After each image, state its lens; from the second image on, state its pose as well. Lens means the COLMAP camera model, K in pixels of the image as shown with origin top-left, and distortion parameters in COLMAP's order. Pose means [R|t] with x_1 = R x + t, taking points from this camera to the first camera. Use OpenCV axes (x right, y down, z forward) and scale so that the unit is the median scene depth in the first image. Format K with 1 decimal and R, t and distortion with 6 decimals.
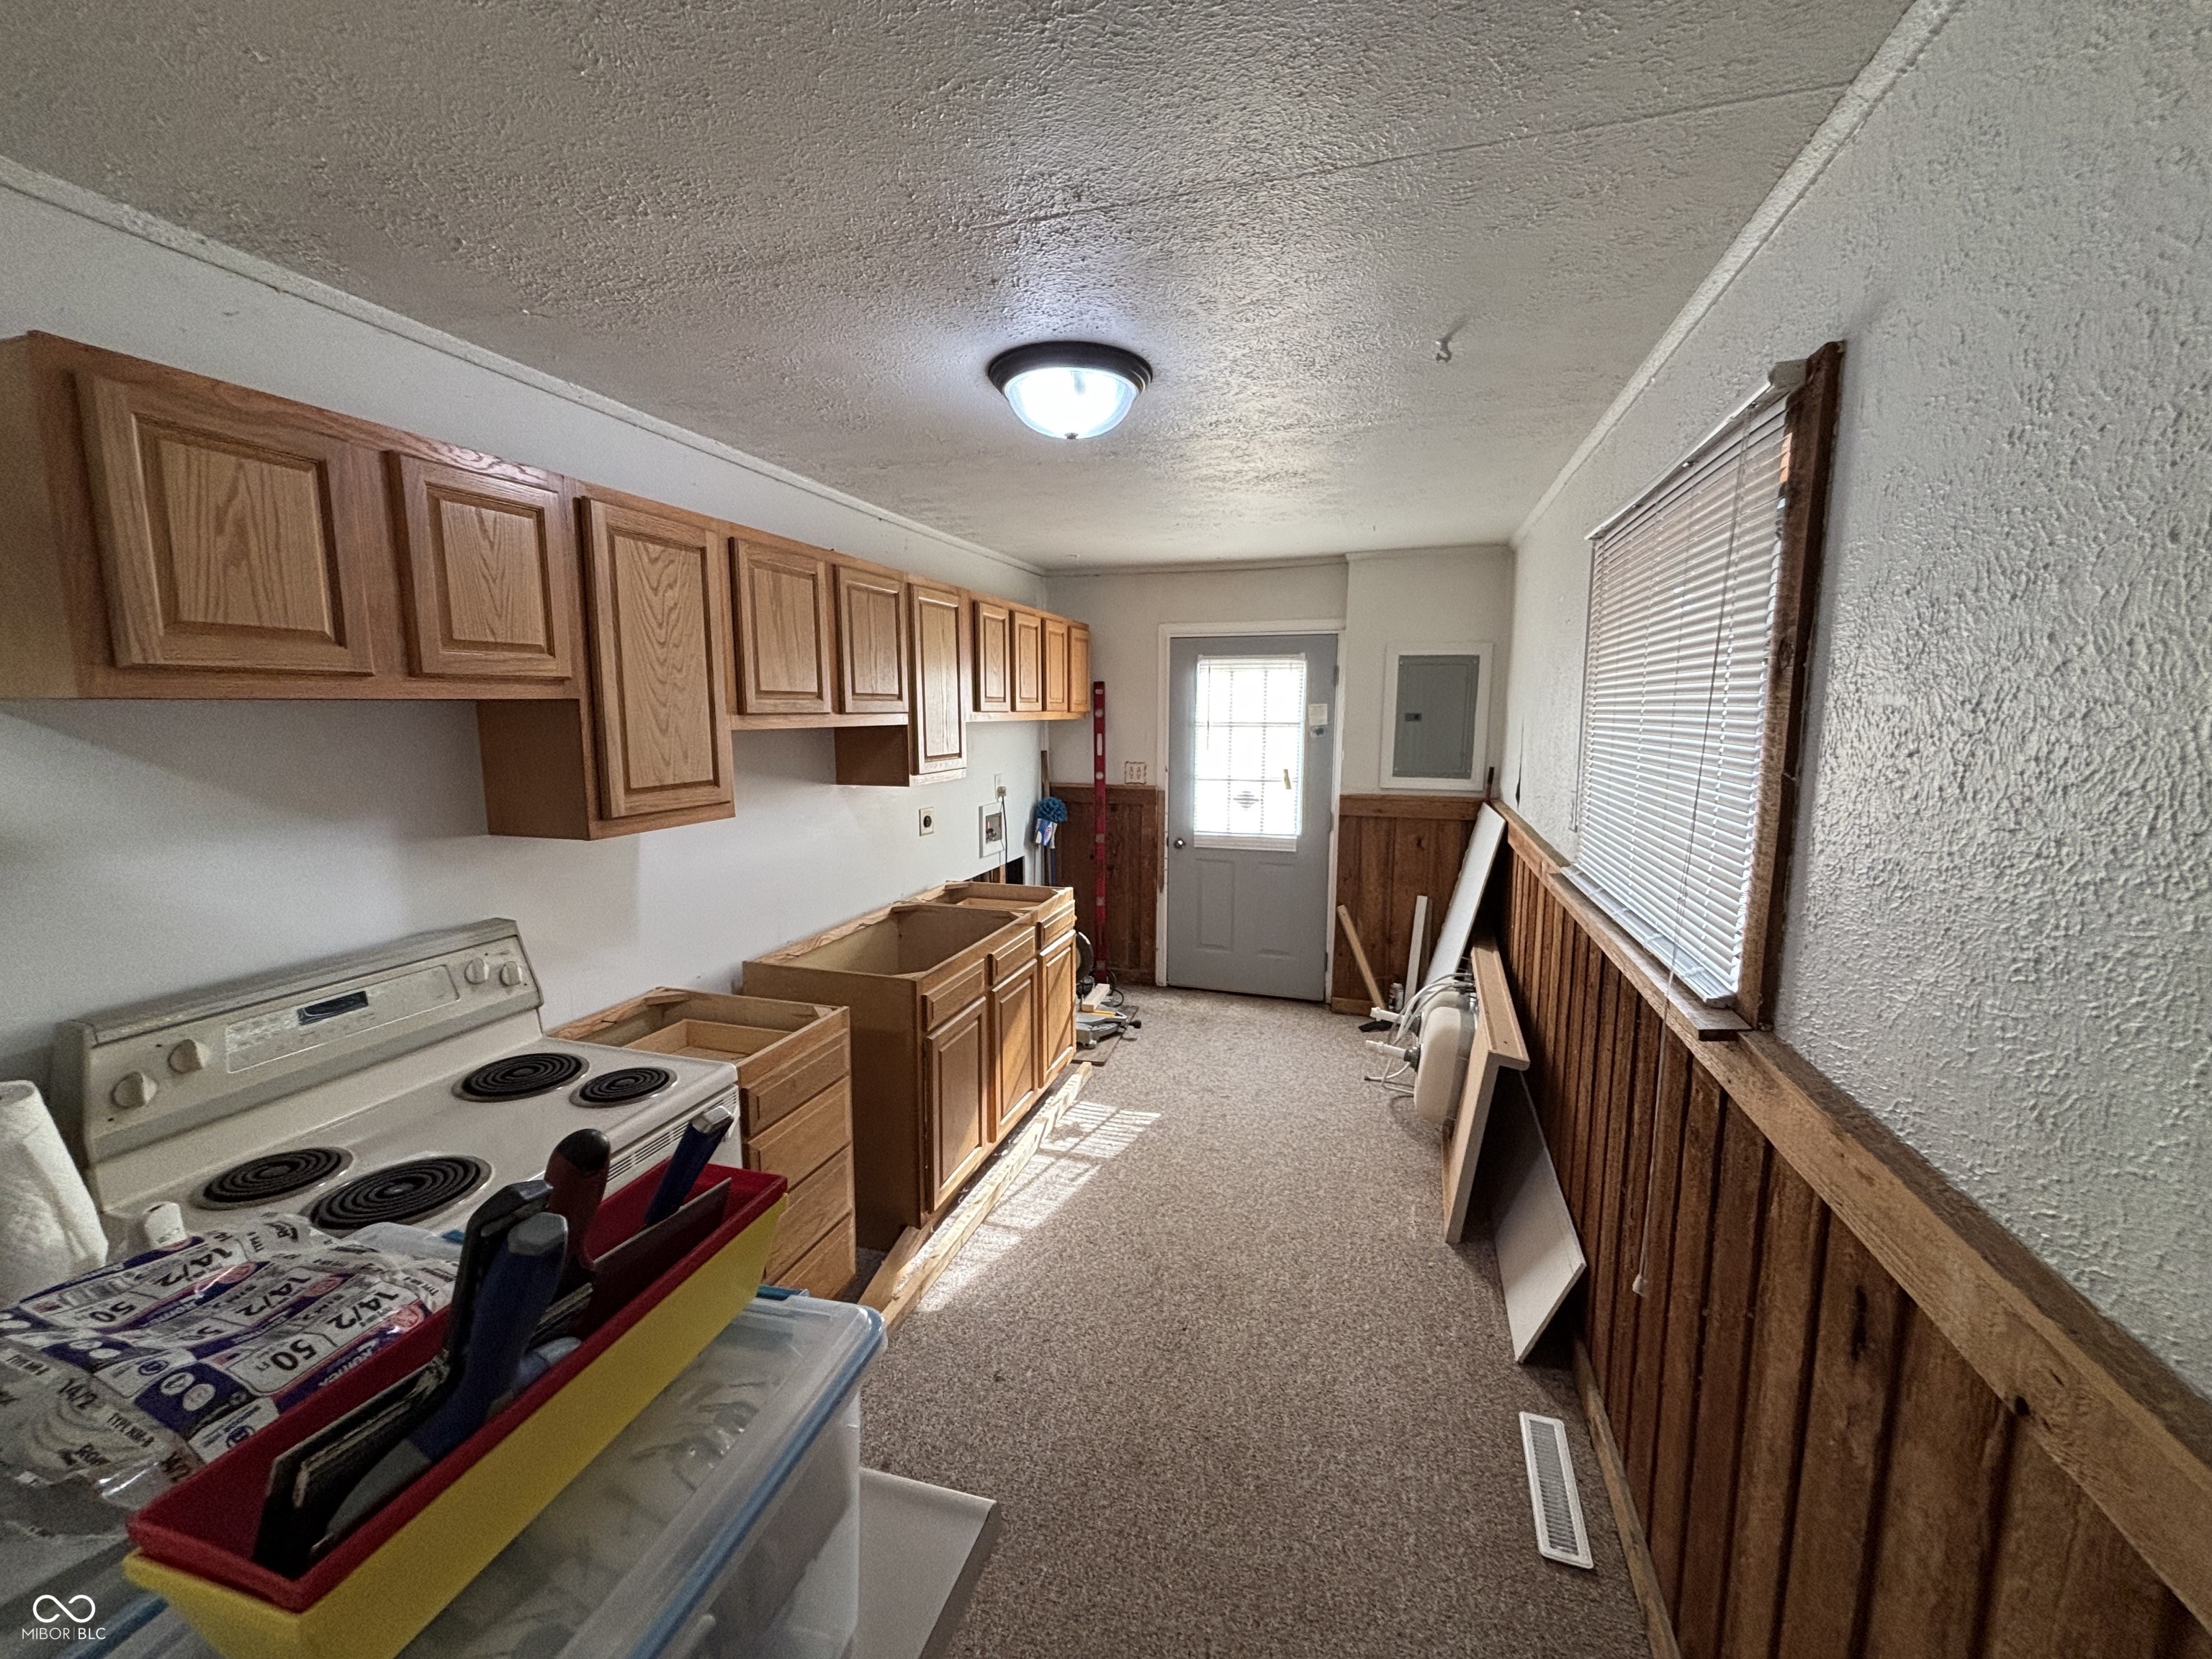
lens RADIAL K [[894.7, 0, 1111.2], [0, 894.7, 827.4], [0, 0, 1]] dist [0.000924, -0.001188]
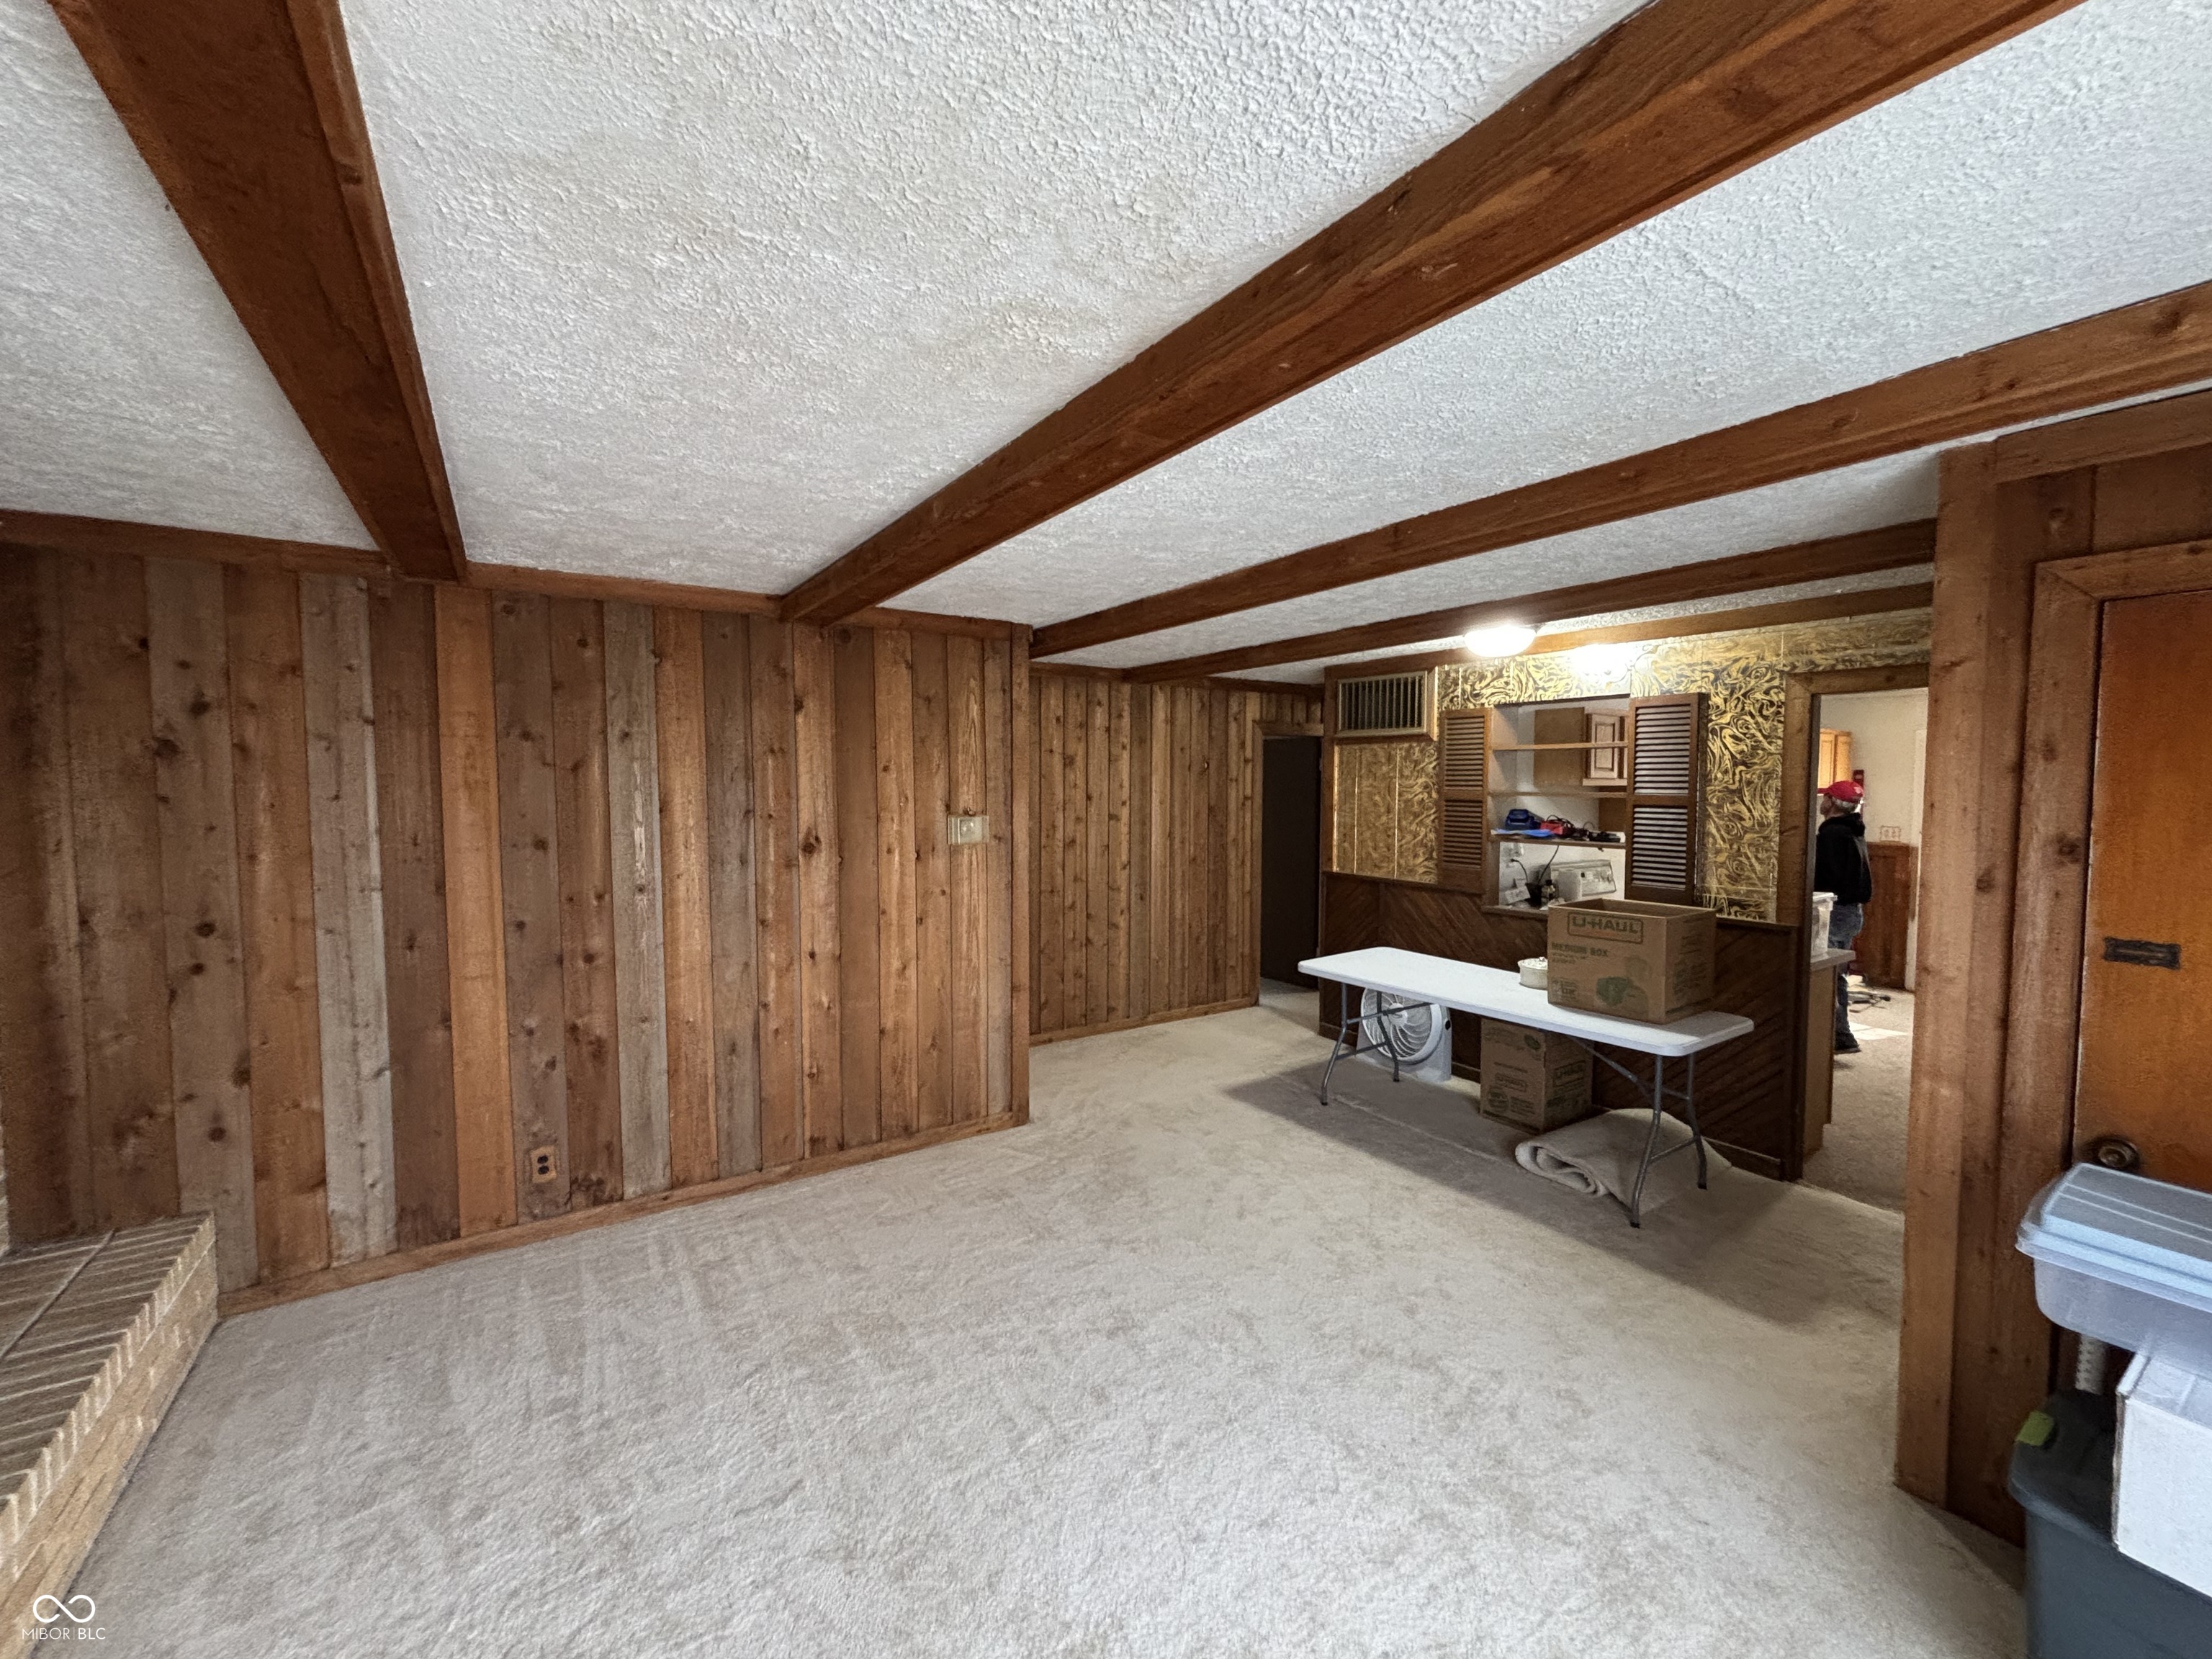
lens RADIAL K [[894.7, 0, 1101.4], [0, 894.7, 827.2], [0, 0, 1]] dist [0.000924, -0.001188]
pose [[0.768183, 0.027312, -0.639648, -0.026941], [-0.079884, 0.995371, -0.053435, 0.103194], [0.635227, 0.092146, 0.766809, -0.872356]]
